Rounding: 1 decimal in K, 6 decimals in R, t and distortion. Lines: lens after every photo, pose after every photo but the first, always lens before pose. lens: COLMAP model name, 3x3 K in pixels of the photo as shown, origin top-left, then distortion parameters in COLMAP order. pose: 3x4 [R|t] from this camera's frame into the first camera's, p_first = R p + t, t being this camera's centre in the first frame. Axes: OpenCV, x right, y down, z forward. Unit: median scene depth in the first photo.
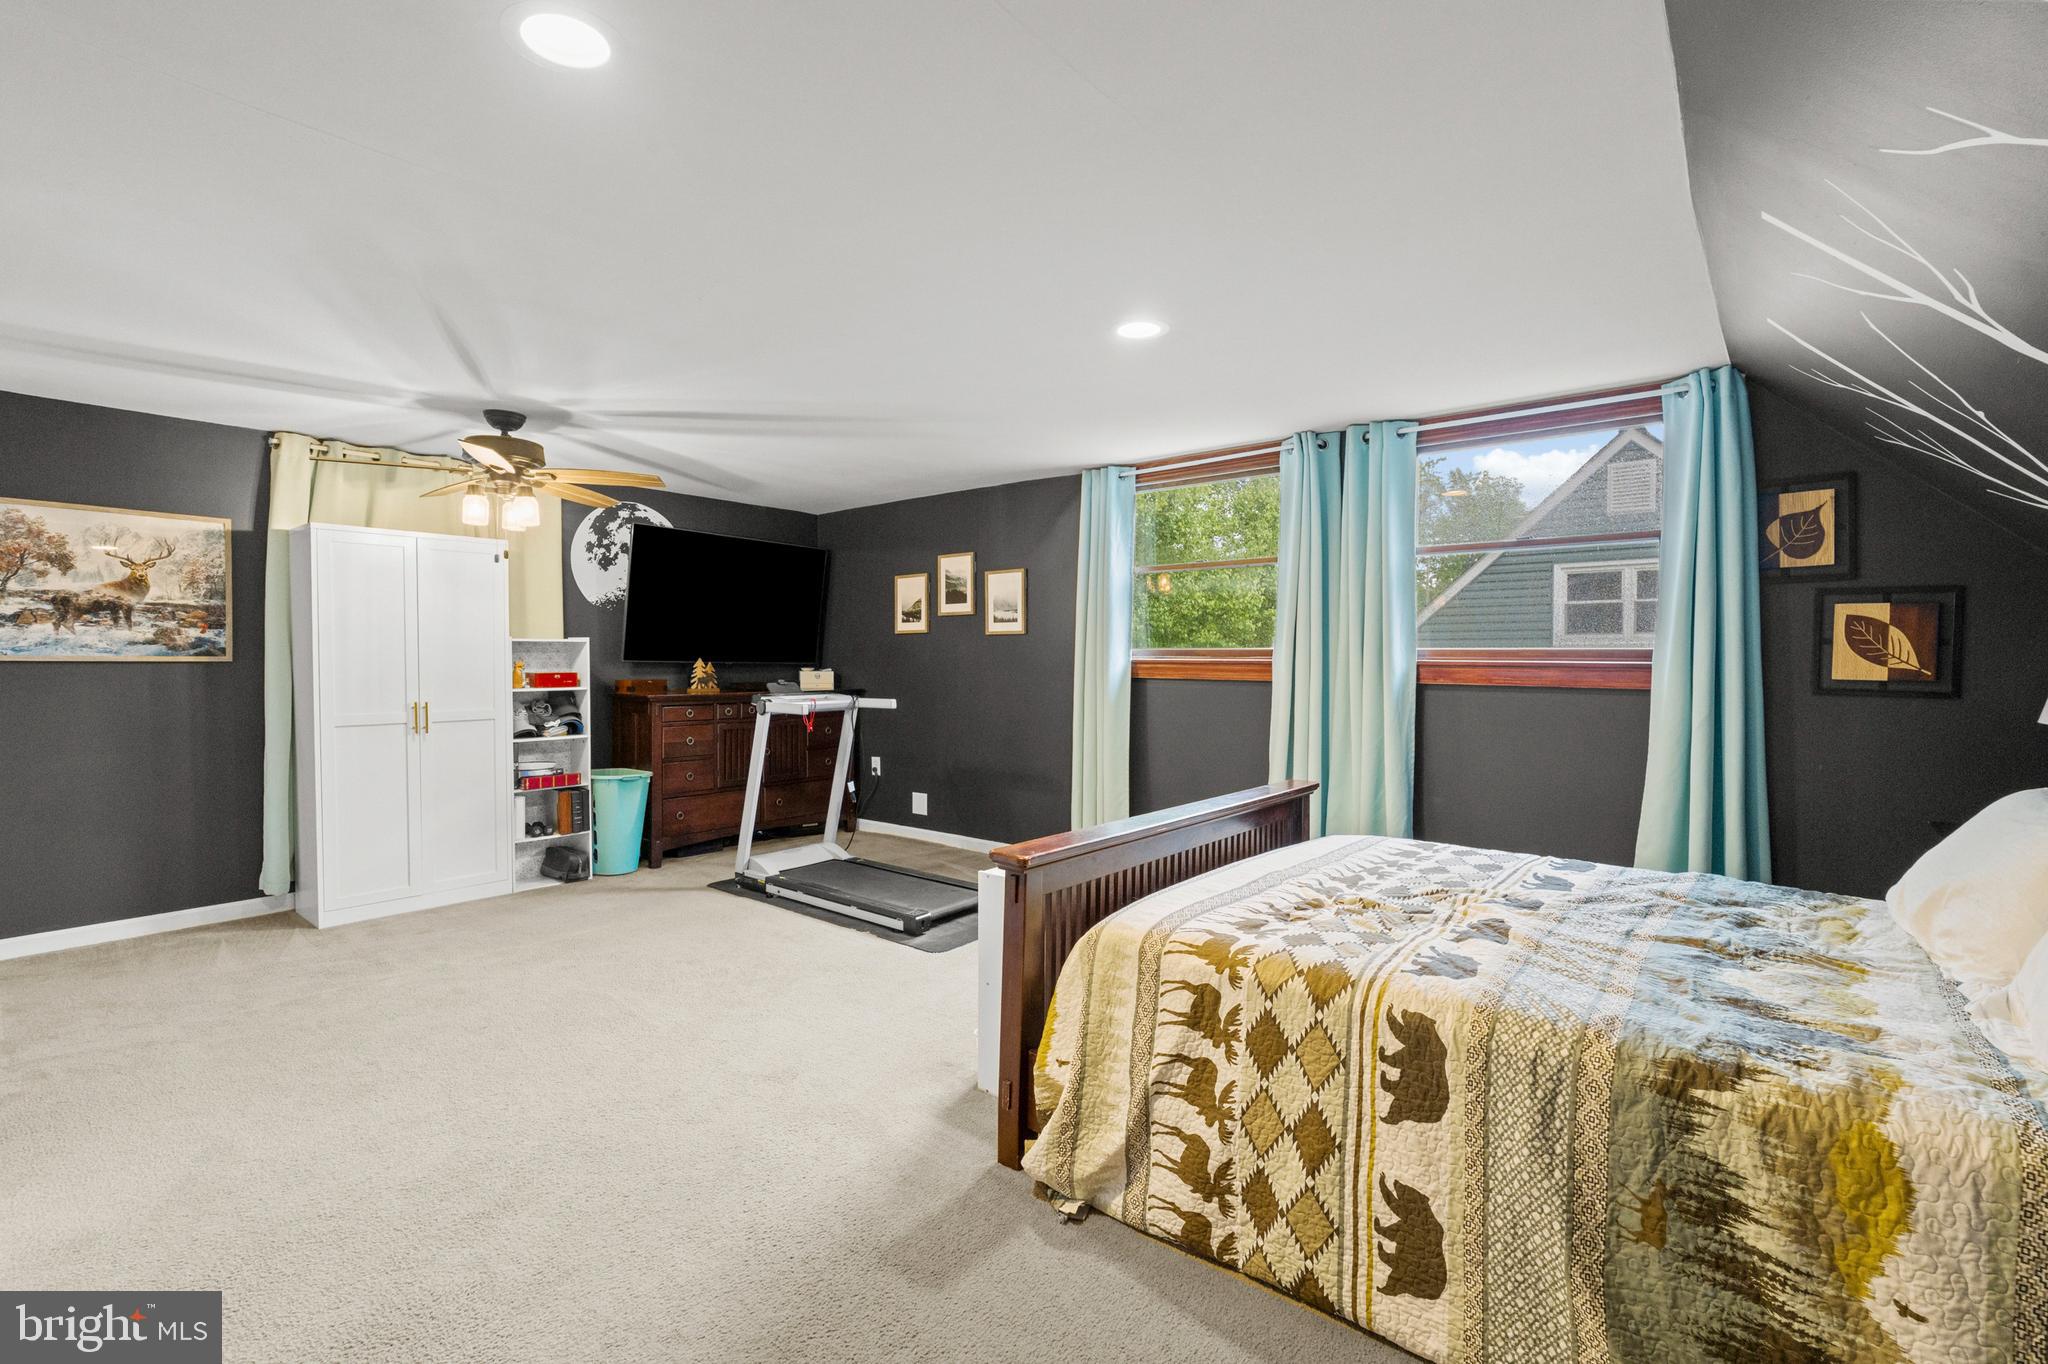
lens RADIAL K [[912.0, 0, 1015.0], [0, 912.0, 669.4], [0, 0, 1]] dist [-0.009393, 0.000479]
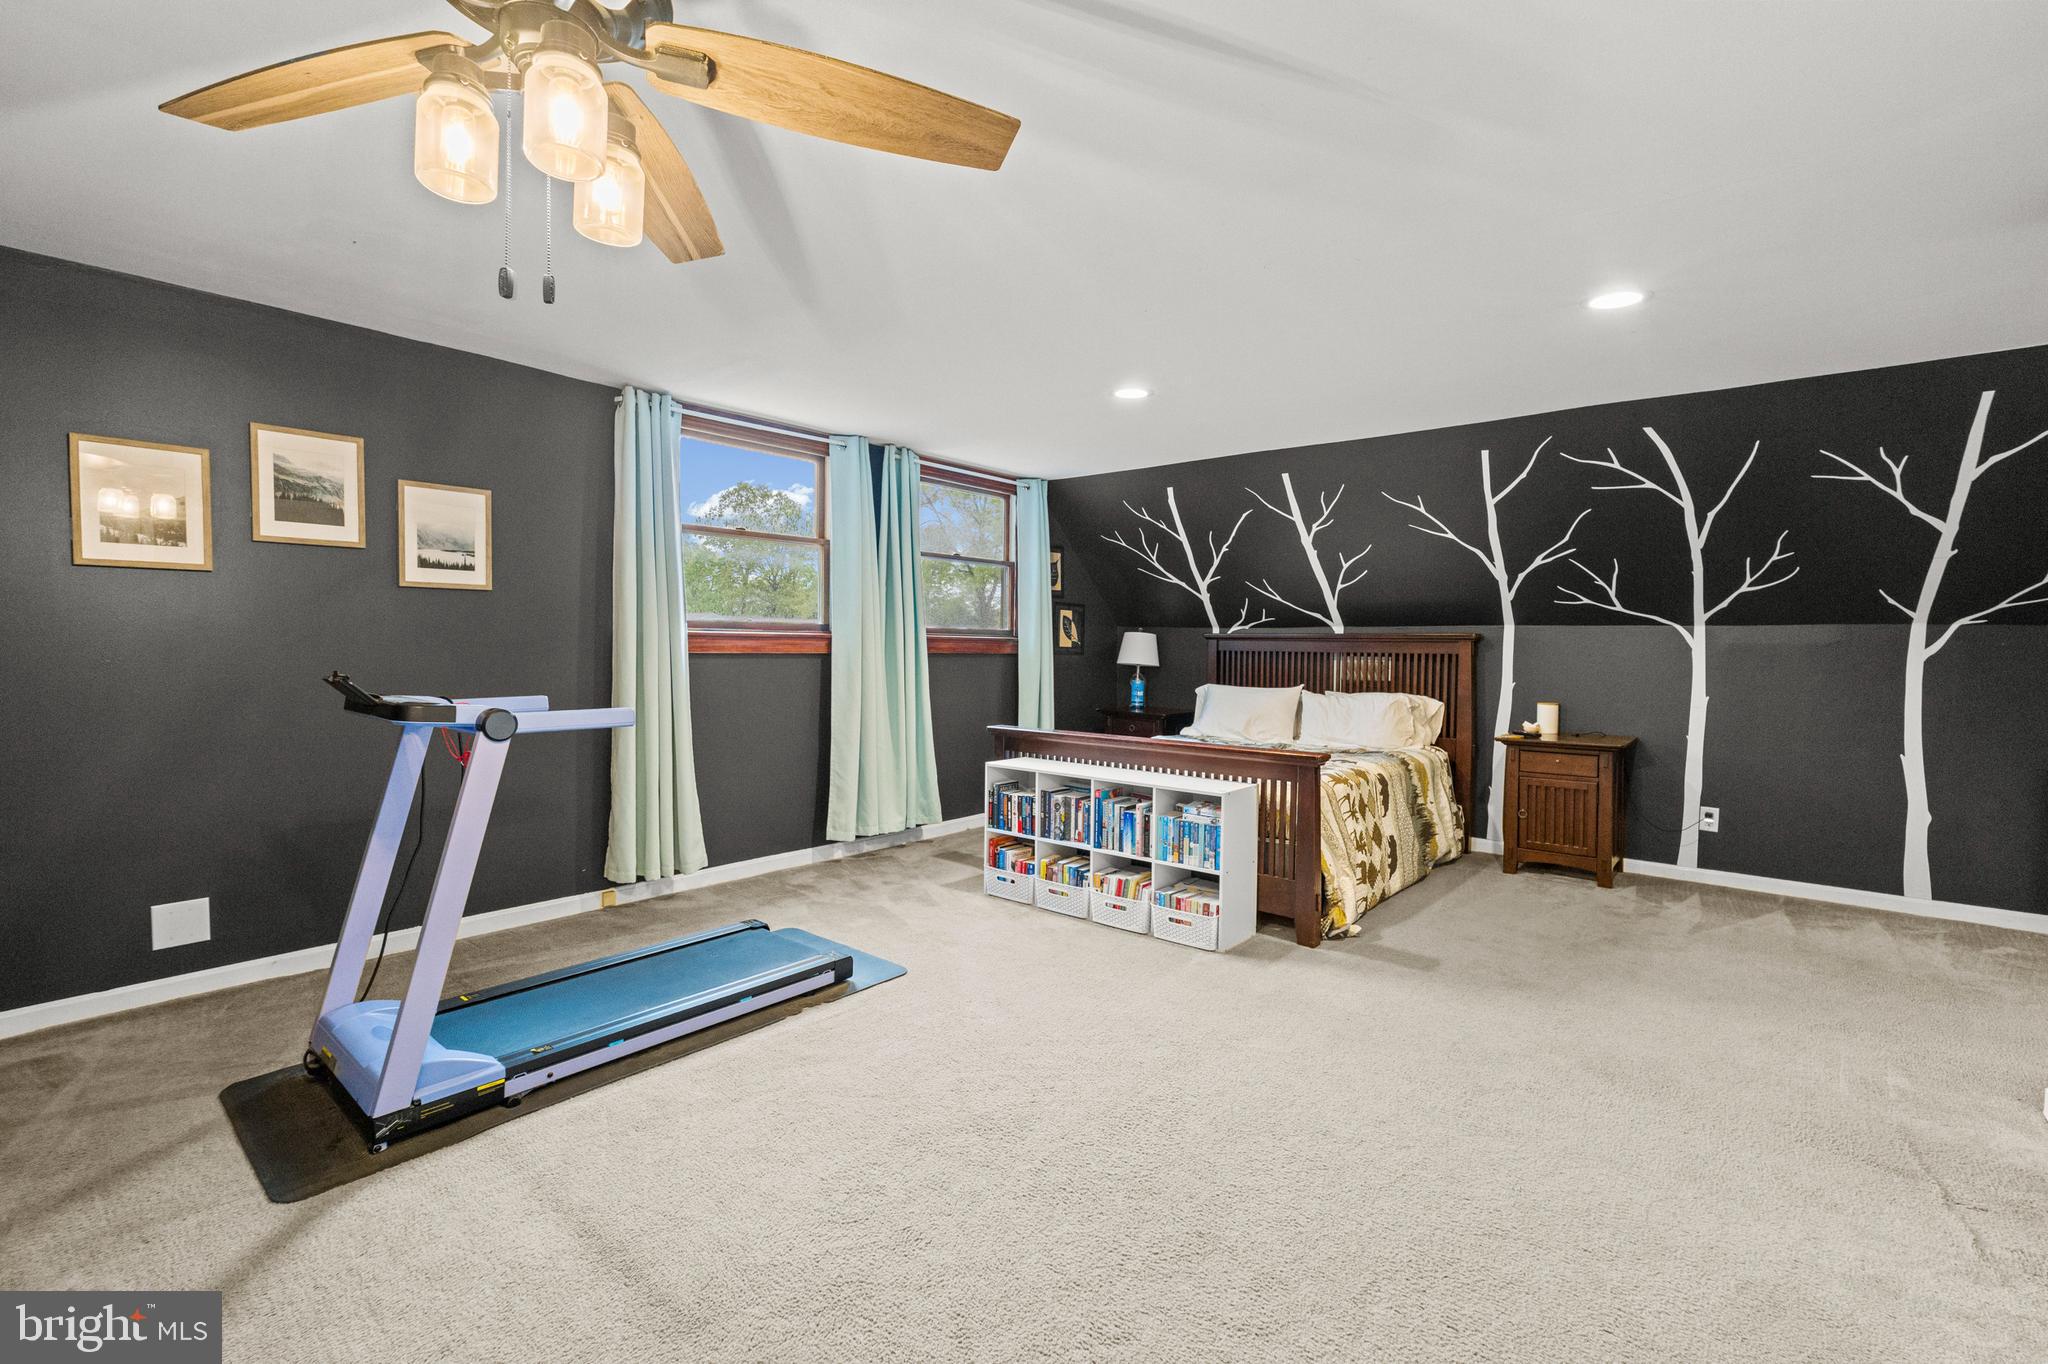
lens RADIAL K [[902.3, 0, 1033.7], [0, 902.3, 669.9], [0, 0, 1]] dist [-0.005371, -0.000001]
pose [[-0.015529, -0.032537, 0.999350, -1.796765], [0.002154, 0.999467, 0.032574, -0.004980], [-0.999877, 0.002658, -0.015451, 1.717221]]
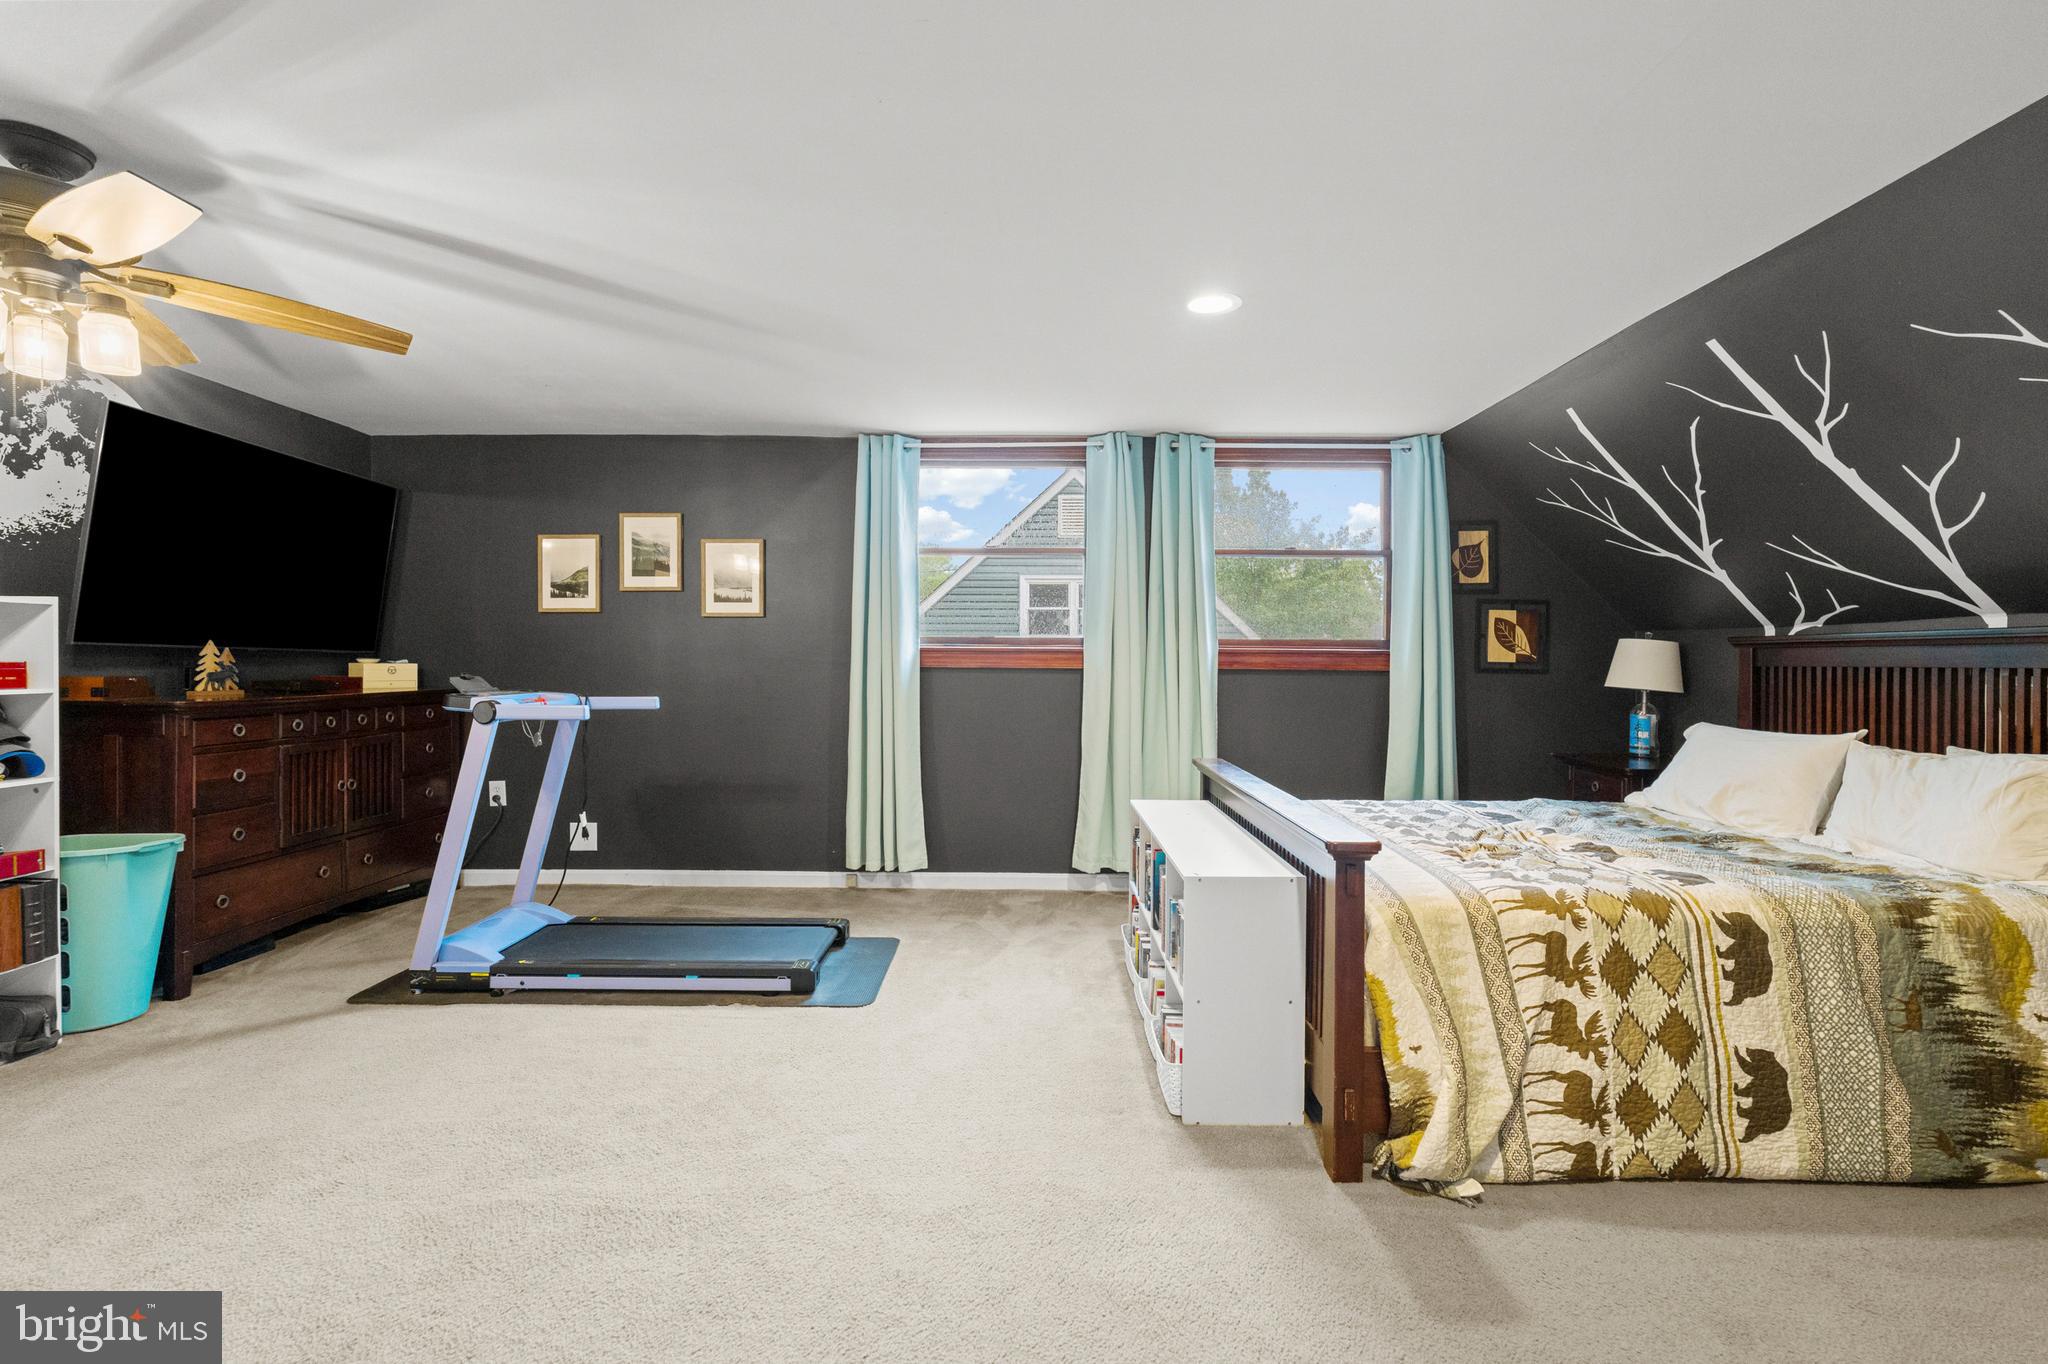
lens RADIAL K [[912.0, 0, 1025.8], [0, 912.0, 661.3], [0, 0, 1]] dist [-0.006618, -0.000445]
pose [[0.766915, 0.000606, 0.641748, -0.951604], [0.005485, 0.999957, -0.007500, 0.027058], [-0.641725, 0.009272, 0.766879, 0.558491]]
